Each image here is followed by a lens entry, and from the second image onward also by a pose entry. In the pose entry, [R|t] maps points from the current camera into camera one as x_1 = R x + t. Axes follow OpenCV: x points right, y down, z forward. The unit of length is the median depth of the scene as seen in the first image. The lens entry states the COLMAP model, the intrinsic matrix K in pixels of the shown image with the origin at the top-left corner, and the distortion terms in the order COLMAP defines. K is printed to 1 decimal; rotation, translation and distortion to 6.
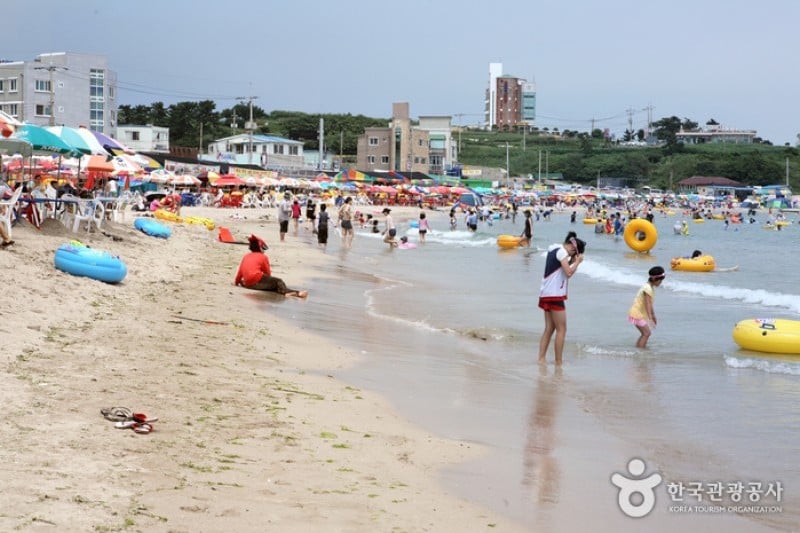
lens RADIAL K [[1451.0, 0, 400.0], [0, 1451.0, 266.5], [0, 0, 1]] dist [0.043732, 0.235827]
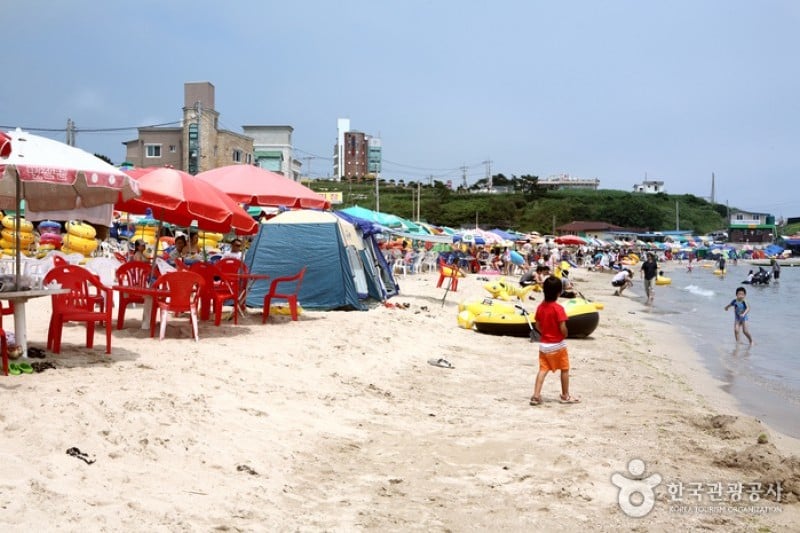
lens RADIAL K [[798.8, 0, 400.0], [0, 798.8, 266.5], [0, 0, 1]] dist [-0.057597, 0.014046]
pose [[0.989045, -0.008754, 0.147355, 0.022610], [0.011906, 0.999719, -0.020518, -0.022935], [-0.147134, 0.022047, 0.988871, 0.475803]]
